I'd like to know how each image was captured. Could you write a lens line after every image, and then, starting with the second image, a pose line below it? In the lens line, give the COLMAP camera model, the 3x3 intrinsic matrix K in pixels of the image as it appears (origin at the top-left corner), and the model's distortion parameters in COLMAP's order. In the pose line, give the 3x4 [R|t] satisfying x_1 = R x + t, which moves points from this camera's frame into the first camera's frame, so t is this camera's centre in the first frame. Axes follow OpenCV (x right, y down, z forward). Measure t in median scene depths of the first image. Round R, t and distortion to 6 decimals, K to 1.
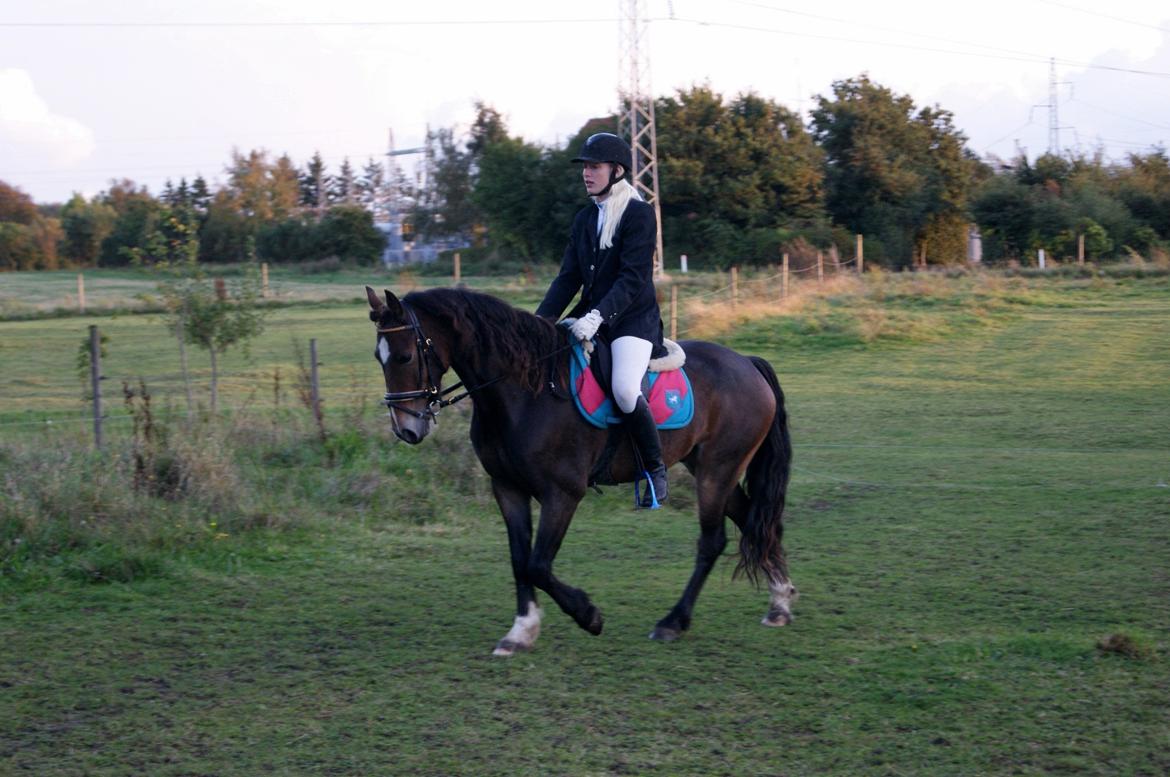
lens RADIAL K [[2797.5, 0, 585.0], [0, 2797.5, 388.5], [0, 0, 1]] dist [-0.031865, 0.842114]
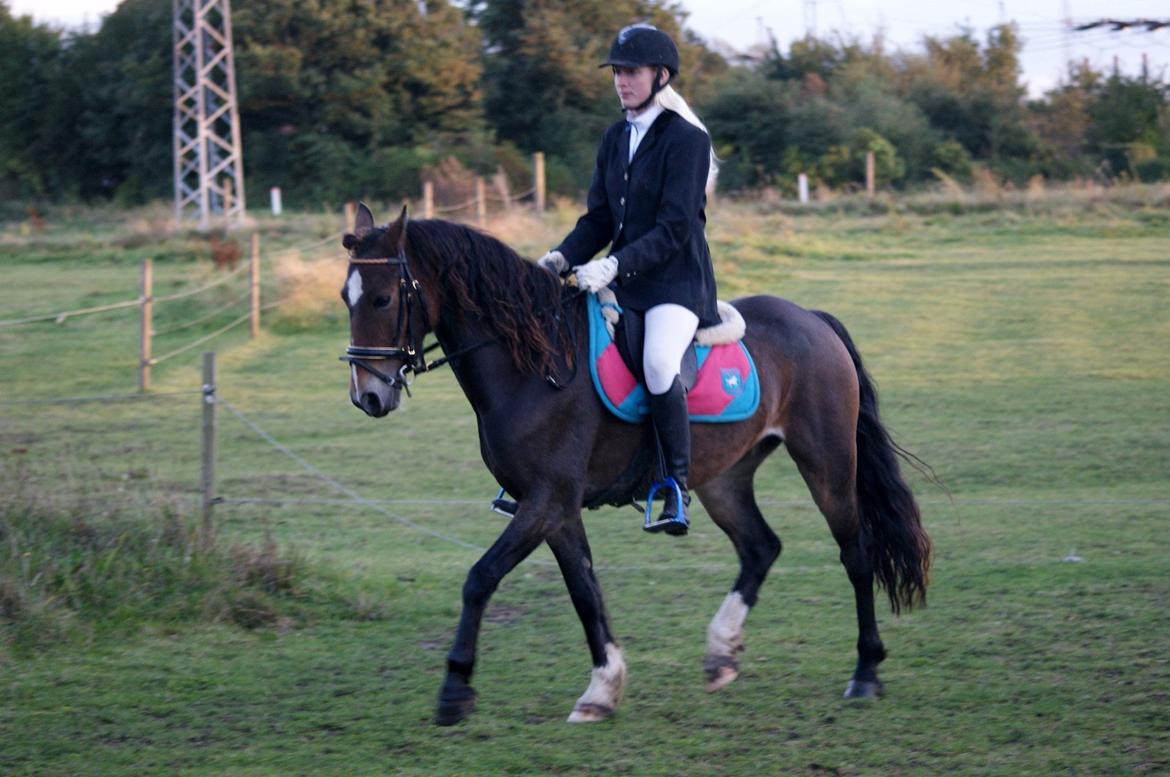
lens RADIAL K [[2797.5, 0, 585.0], [0, 2797.5, 388.5], [0, 0, 1]] dist [-0.031865, 0.842114]
pose [[0.991359, -0.017704, 0.129977, 0.021108], [0.015594, 0.999730, 0.017234, -0.010227], [-0.130247, -0.015058, 0.991367, 0.328297]]
